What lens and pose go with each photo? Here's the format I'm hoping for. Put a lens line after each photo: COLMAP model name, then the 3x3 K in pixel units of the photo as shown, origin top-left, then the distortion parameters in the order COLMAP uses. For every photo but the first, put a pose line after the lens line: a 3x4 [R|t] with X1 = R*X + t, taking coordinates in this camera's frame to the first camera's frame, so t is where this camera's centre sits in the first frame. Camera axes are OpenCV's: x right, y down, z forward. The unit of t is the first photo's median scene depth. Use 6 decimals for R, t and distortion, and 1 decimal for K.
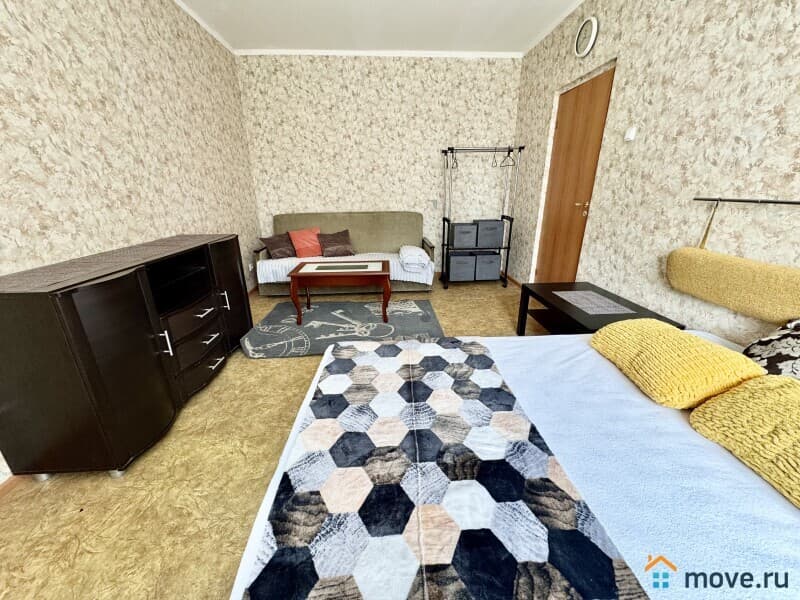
lens RADIAL K [[318.1, 0, 400.6], [0, 318.1, 300.8], [0, 0, 1]] dist [0.000250, -0.000049]
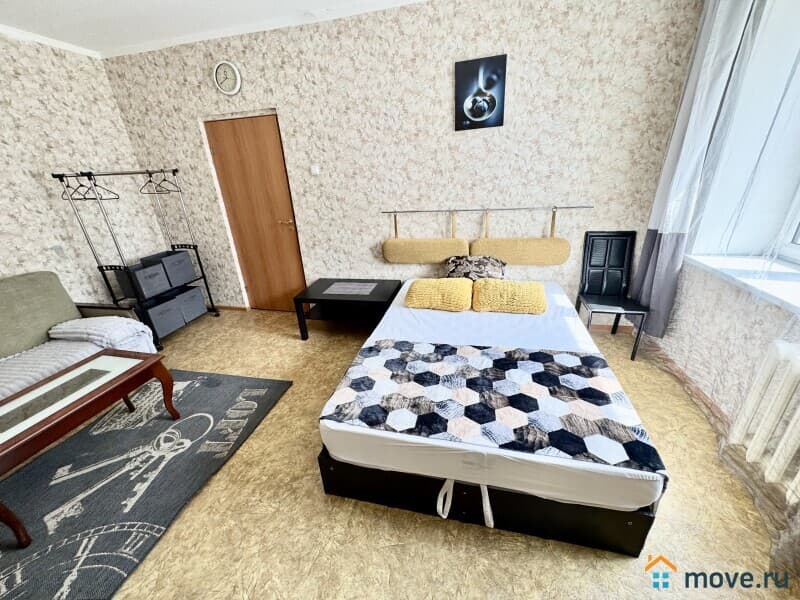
lens RADIAL K [[318.1, 0, 400.6], [0, 318.1, 300.8], [0, 0, 1]] dist [0.000250, -0.000049]
pose [[0.277757, -0.380275, 0.882180, -0.818791], [0.371383, 0.889422, 0.266466, -0.326180], [-0.885960, 0.253614, 0.388271, 0.360382]]
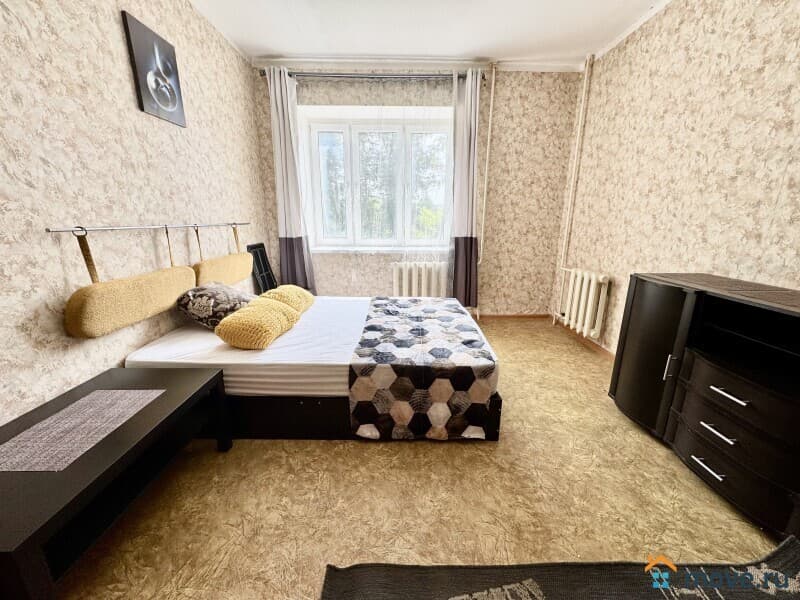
lens RADIAL K [[318.1, 0, 400.6], [0, 318.1, 300.8], [0, 0, 1]] dist [0.000250, -0.000049]
pose [[-0.999098, -0.002953, 0.042370, 0.055113], [0.021311, 0.828055, 0.560242, -0.608957], [-0.036740, 0.560640, -0.827244, 1.751454]]
